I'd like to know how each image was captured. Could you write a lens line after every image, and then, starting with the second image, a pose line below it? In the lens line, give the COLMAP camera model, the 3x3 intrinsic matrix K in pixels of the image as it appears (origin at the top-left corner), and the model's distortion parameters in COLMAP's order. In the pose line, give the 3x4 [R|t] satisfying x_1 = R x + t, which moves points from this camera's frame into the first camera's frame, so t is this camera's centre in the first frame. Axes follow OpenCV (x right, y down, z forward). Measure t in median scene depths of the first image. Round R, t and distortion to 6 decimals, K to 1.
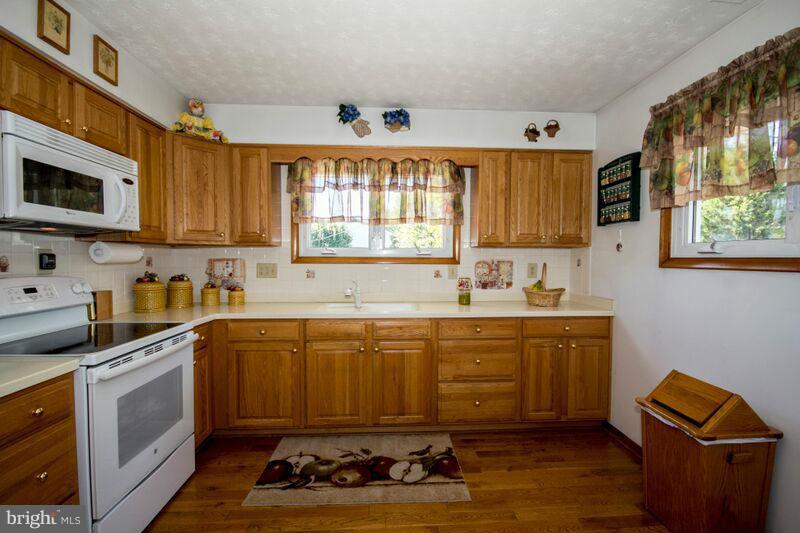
lens RADIAL K [[393.4, 0, 399.4], [0, 393.4, 269.5], [0, 0, 1]] dist [-0.000468, -0.001134]
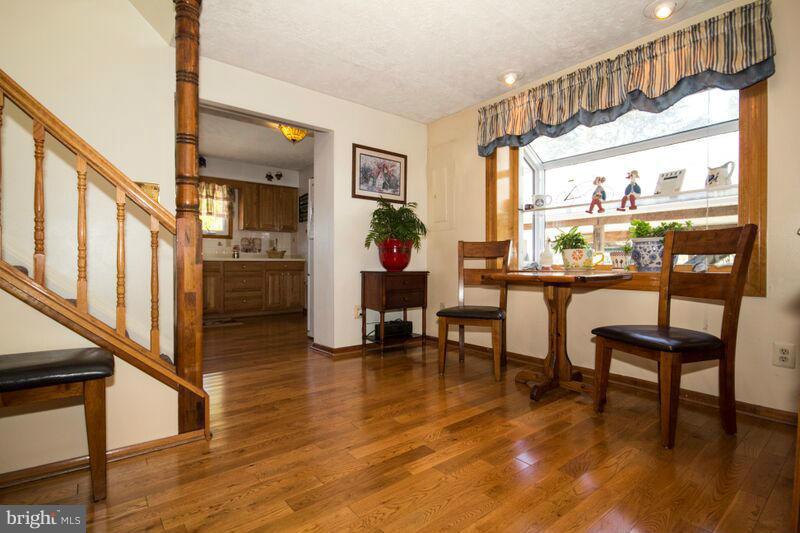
lens RADIAL K [[393.4, 0, 402.1], [0, 393.4, 265.1], [0, 0, 1]] dist [-0.000468, -0.001134]
pose [[0.818321, -0.005952, 0.574730, -0.286885], [0.018604, 0.999697, -0.016135, 0.168564], [-0.574460, 0.023896, 0.818184, -1.088869]]
